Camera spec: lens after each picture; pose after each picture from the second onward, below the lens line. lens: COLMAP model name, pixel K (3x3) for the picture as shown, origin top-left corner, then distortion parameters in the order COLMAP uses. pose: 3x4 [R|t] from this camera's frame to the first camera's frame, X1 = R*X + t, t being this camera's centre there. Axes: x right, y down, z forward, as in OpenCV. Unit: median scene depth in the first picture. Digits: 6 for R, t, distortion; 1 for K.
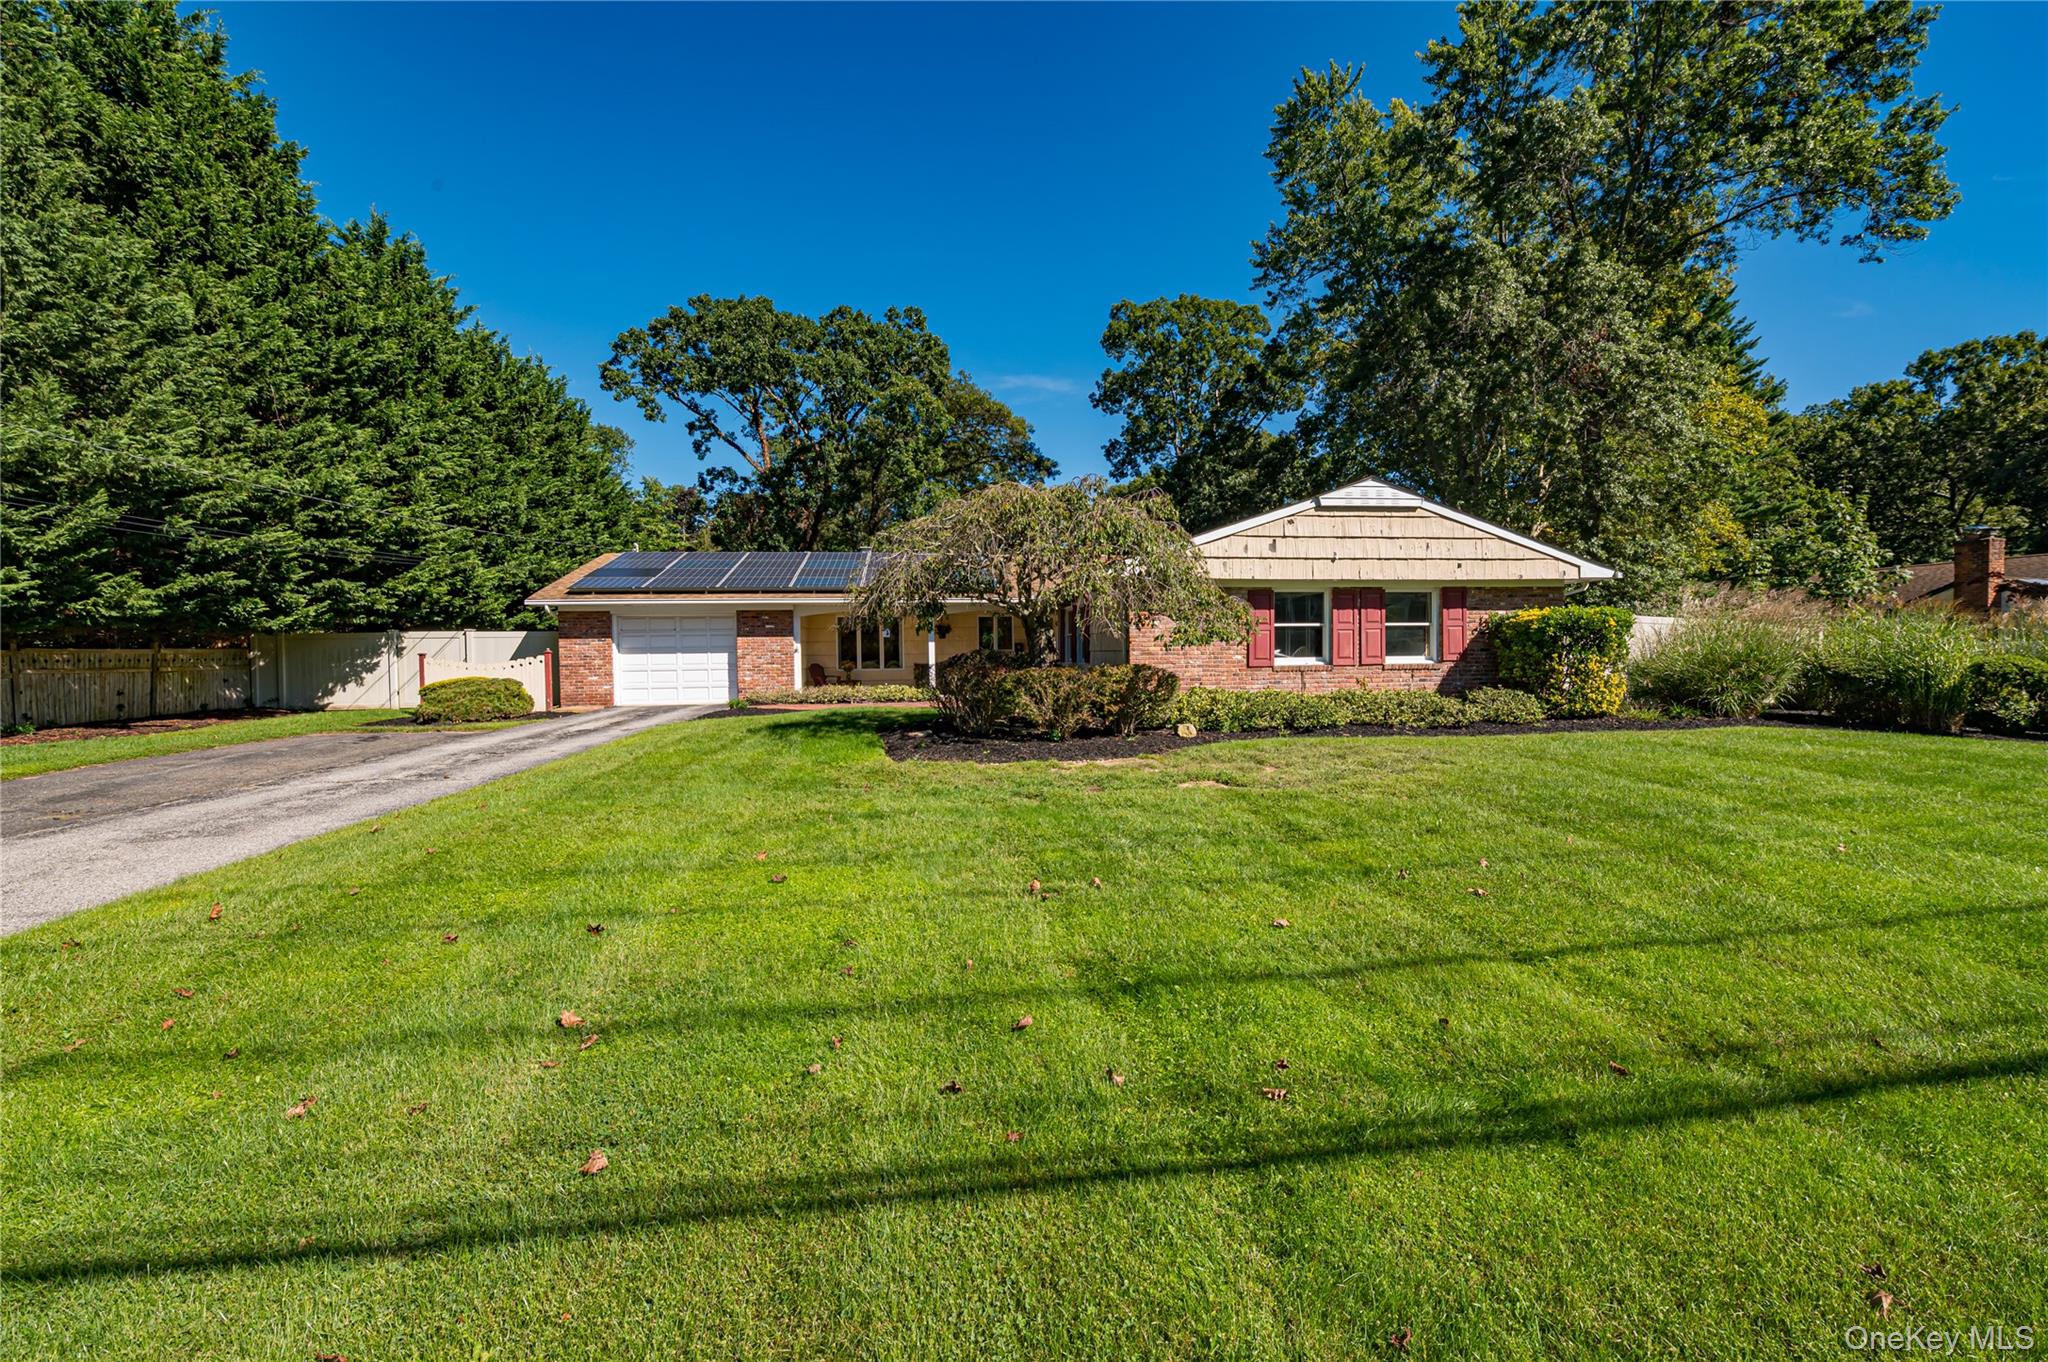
lens RADIAL K [[813.8, 0, 1017.1], [0, 813.8, 674.5], [0, 0, 1]] dist [-0.007201, -0.000661]
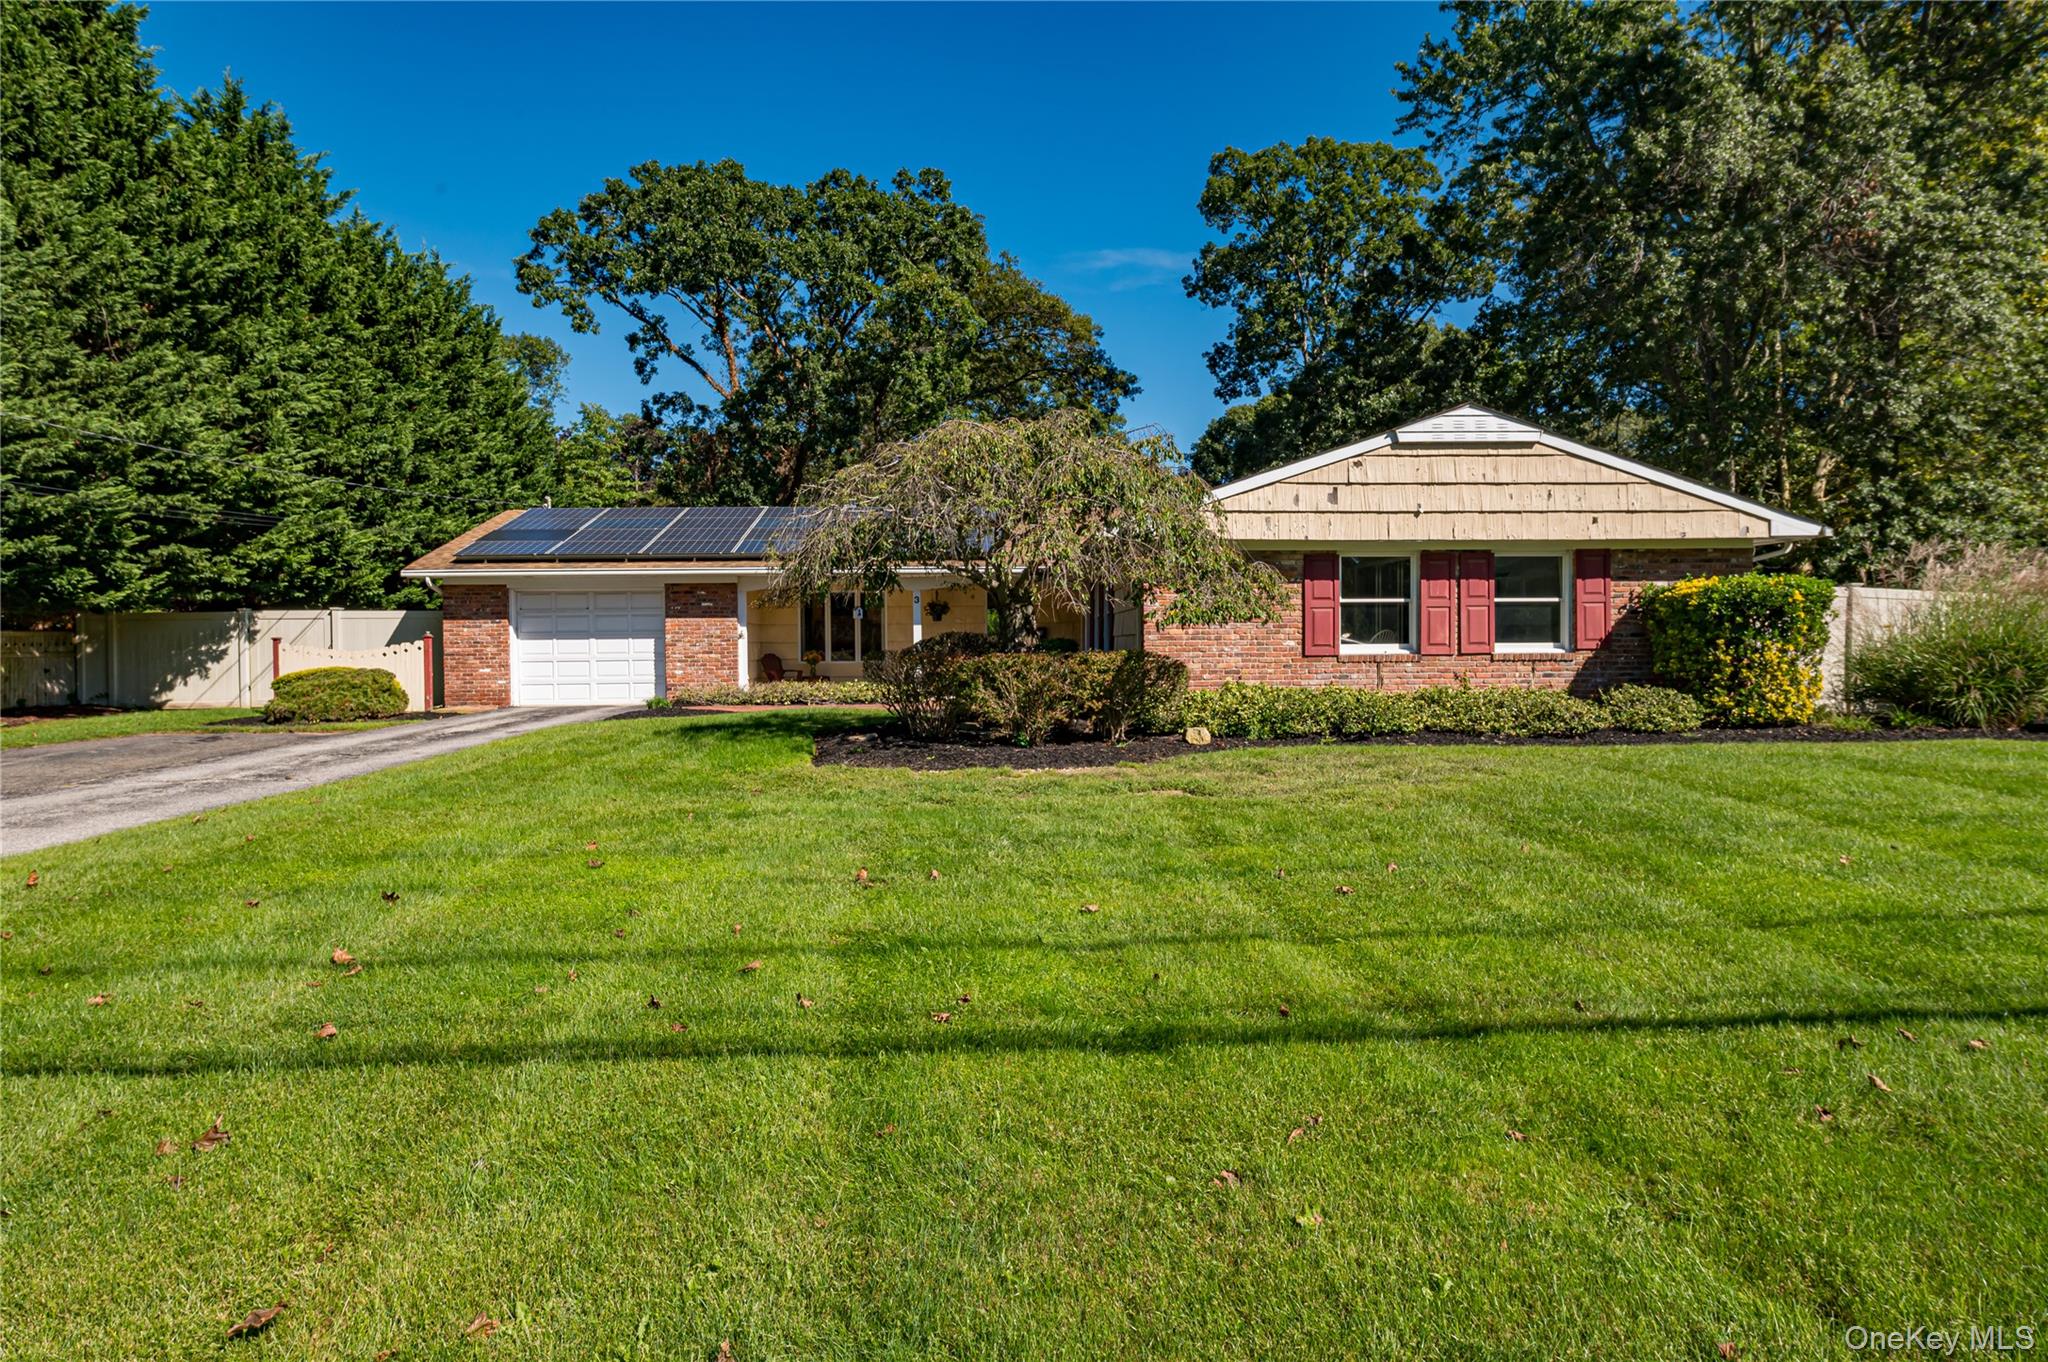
lens RADIAL K [[1197.3, 0, 1029.1], [0, 1197.3, 674.1], [0, 0, 1]] dist [0.001904, -0.005156]
pose [[0.996103, 0.005107, -0.088052, 0.102780], [-0.005715, 0.999962, -0.006652, 0.012918], [0.088015, 0.007129, 0.996094, -0.103713]]
